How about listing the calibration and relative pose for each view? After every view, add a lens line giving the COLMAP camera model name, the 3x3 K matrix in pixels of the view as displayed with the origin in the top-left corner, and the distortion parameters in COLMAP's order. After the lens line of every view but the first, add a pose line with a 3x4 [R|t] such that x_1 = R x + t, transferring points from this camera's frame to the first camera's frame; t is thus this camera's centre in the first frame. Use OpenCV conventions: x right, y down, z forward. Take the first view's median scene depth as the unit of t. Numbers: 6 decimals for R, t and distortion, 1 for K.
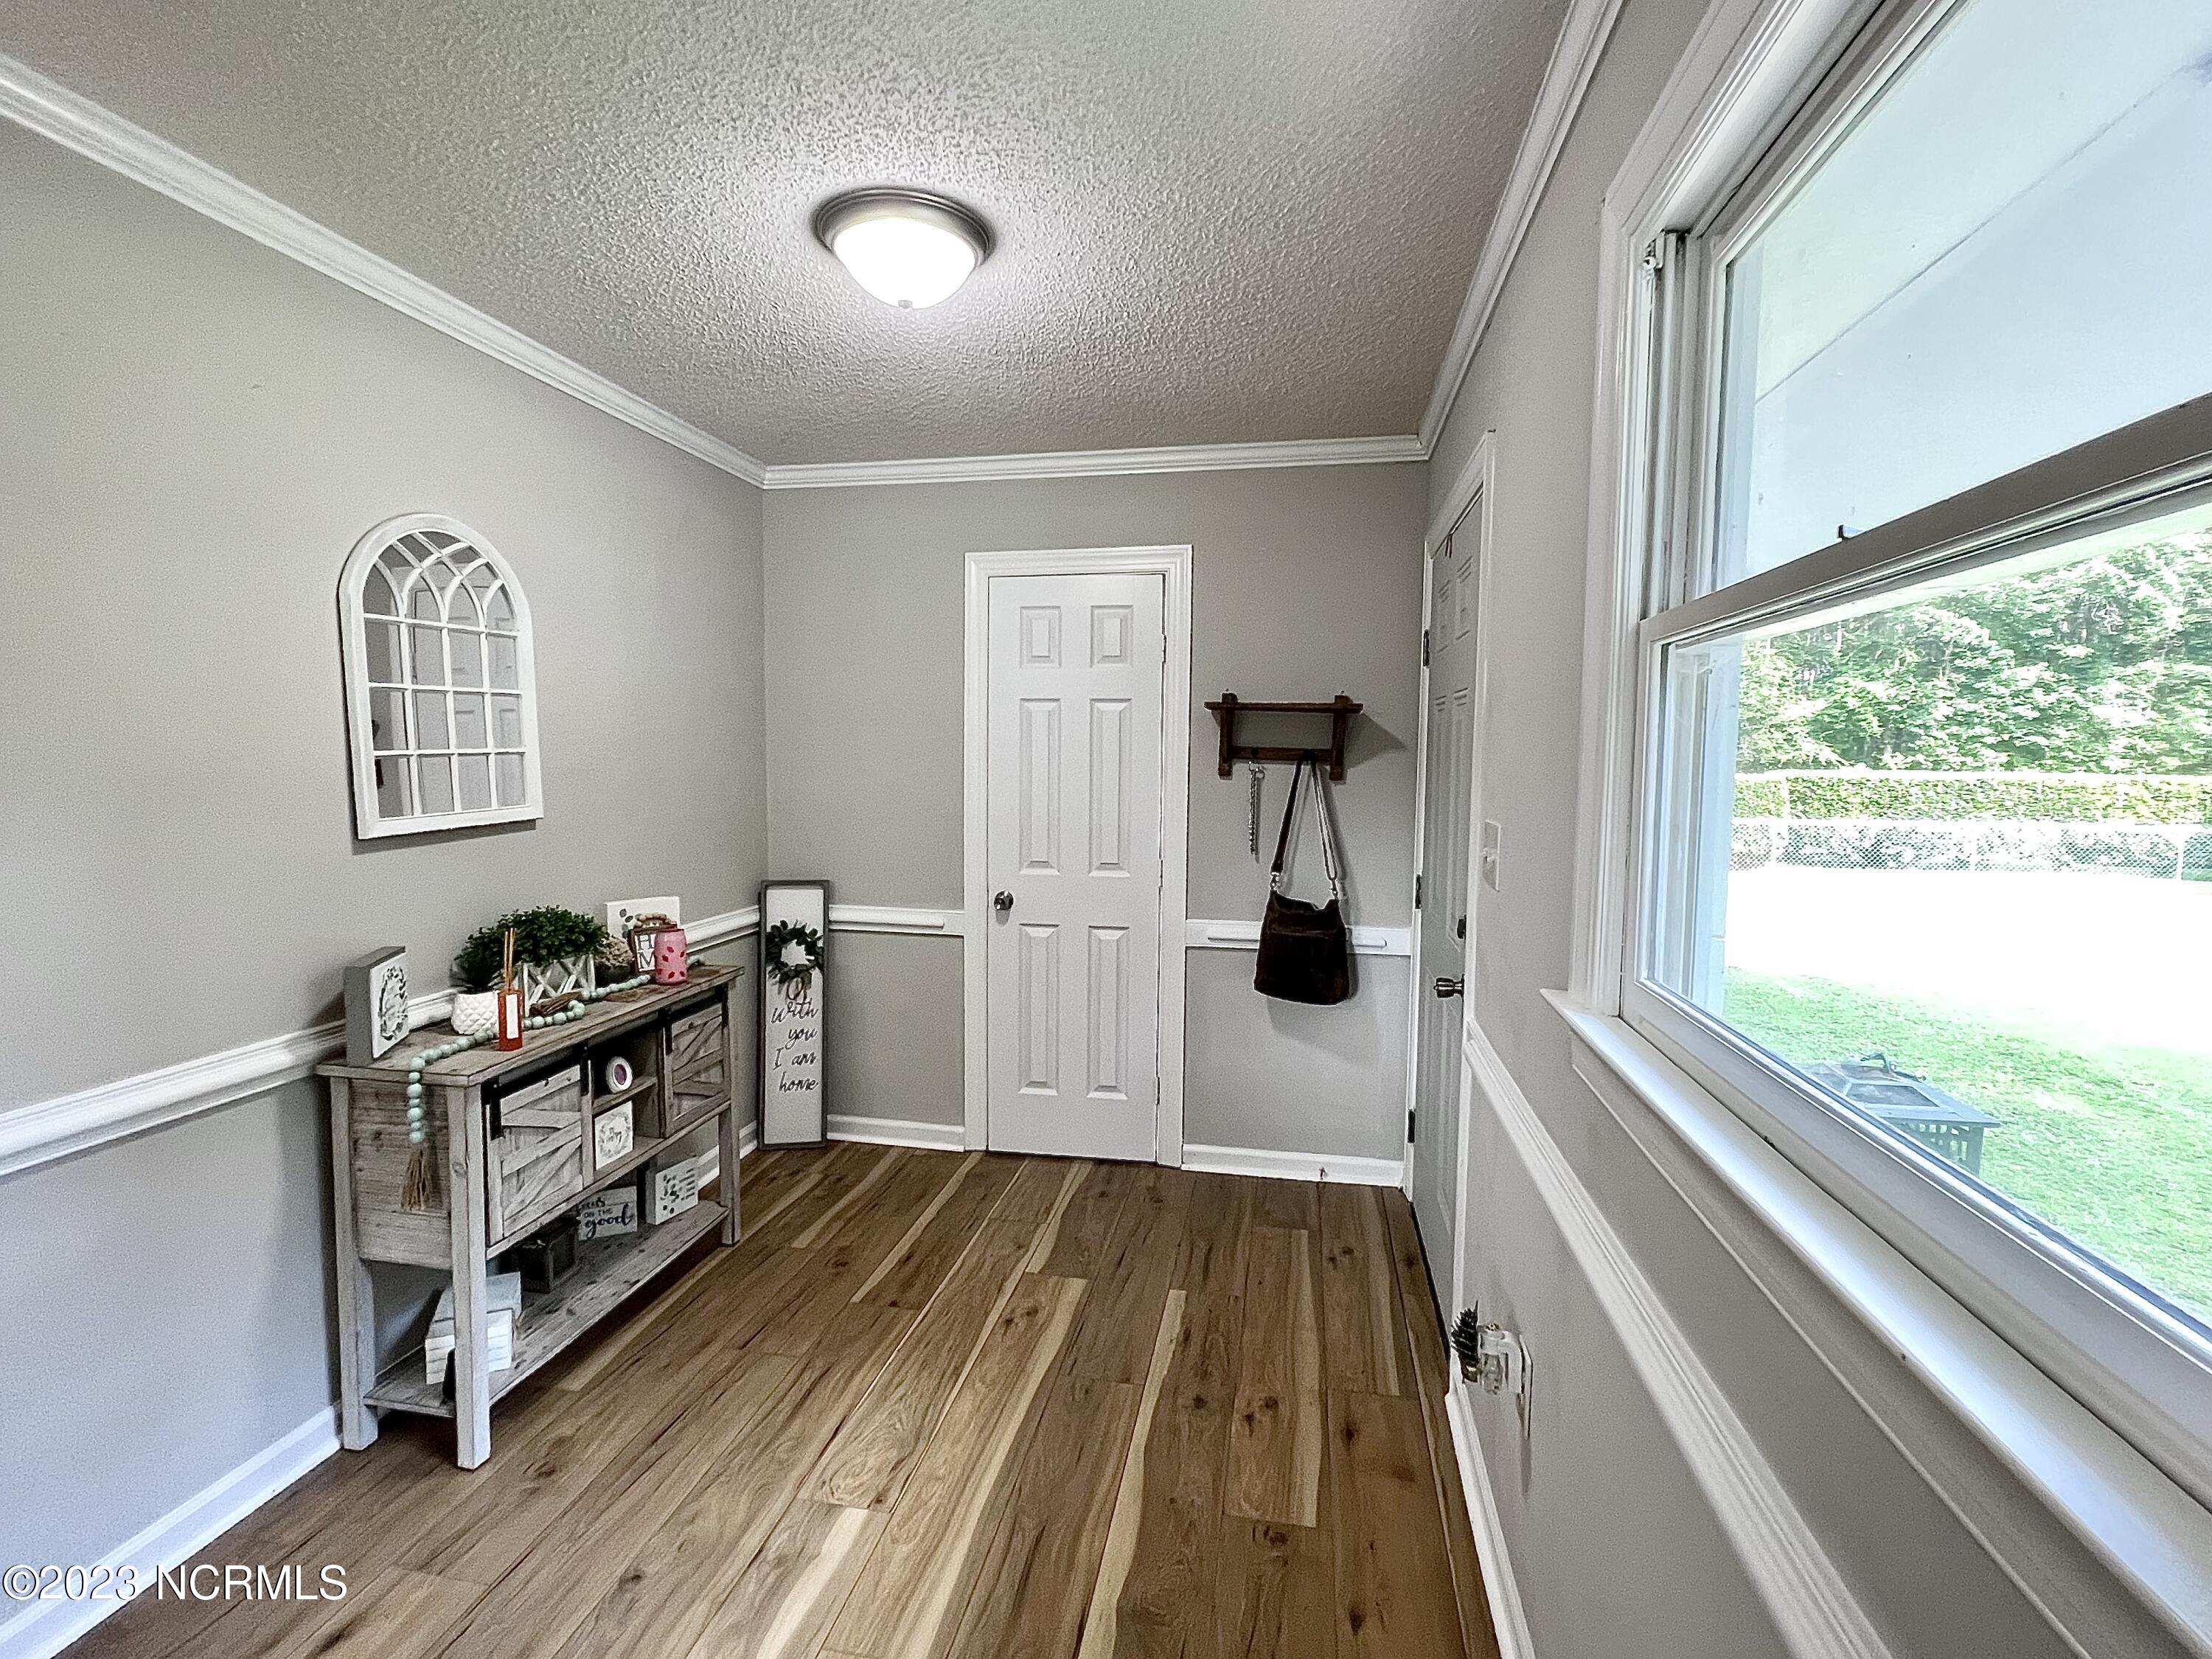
lens RADIAL K [[1006.7, 0, 1106.0], [0, 1006.7, 829.5], [0, 0, 1]] dist [0.000264, 0.000102]
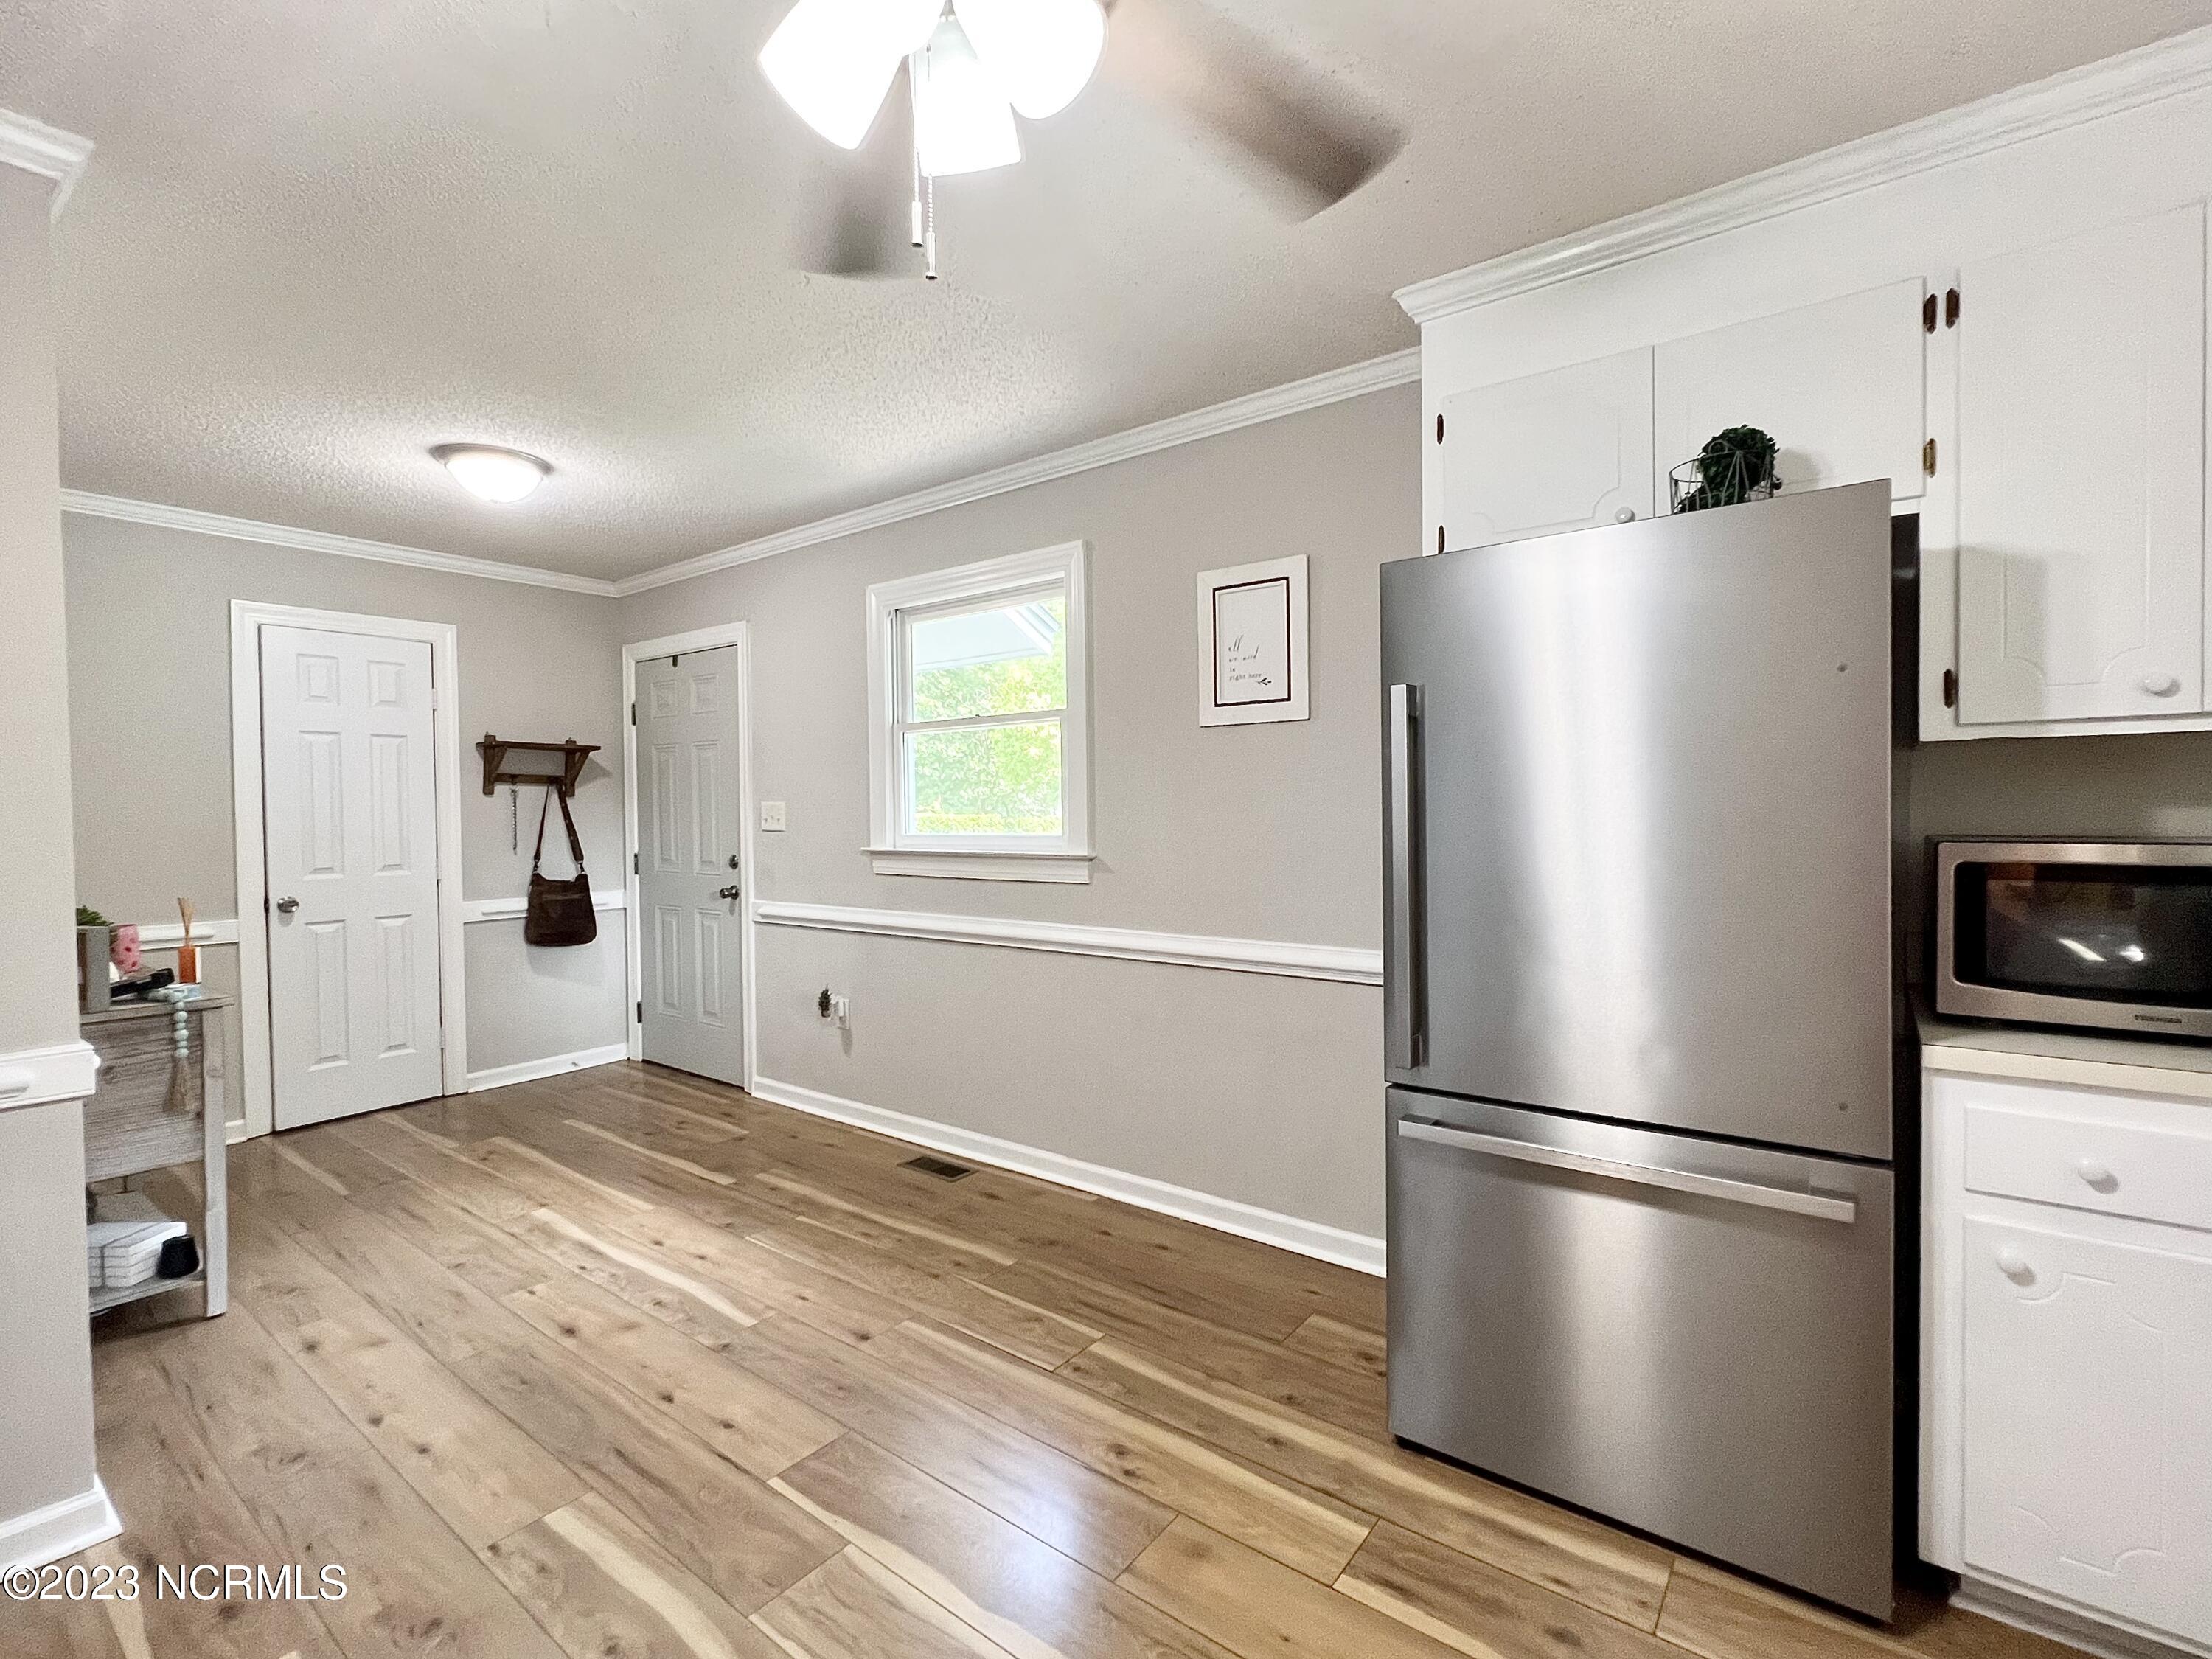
lens RADIAL K [[1006.7, 0, 1106.0], [0, 1006.7, 829.5], [0, 0, 1]] dist [0.000264, 0.000102]
pose [[0.442888, -0.034627, 0.895908, -0.760991], [0.085493, 0.996332, -0.003755, 0.074010], [-0.892491, 0.078257, 0.444224, -0.374888]]
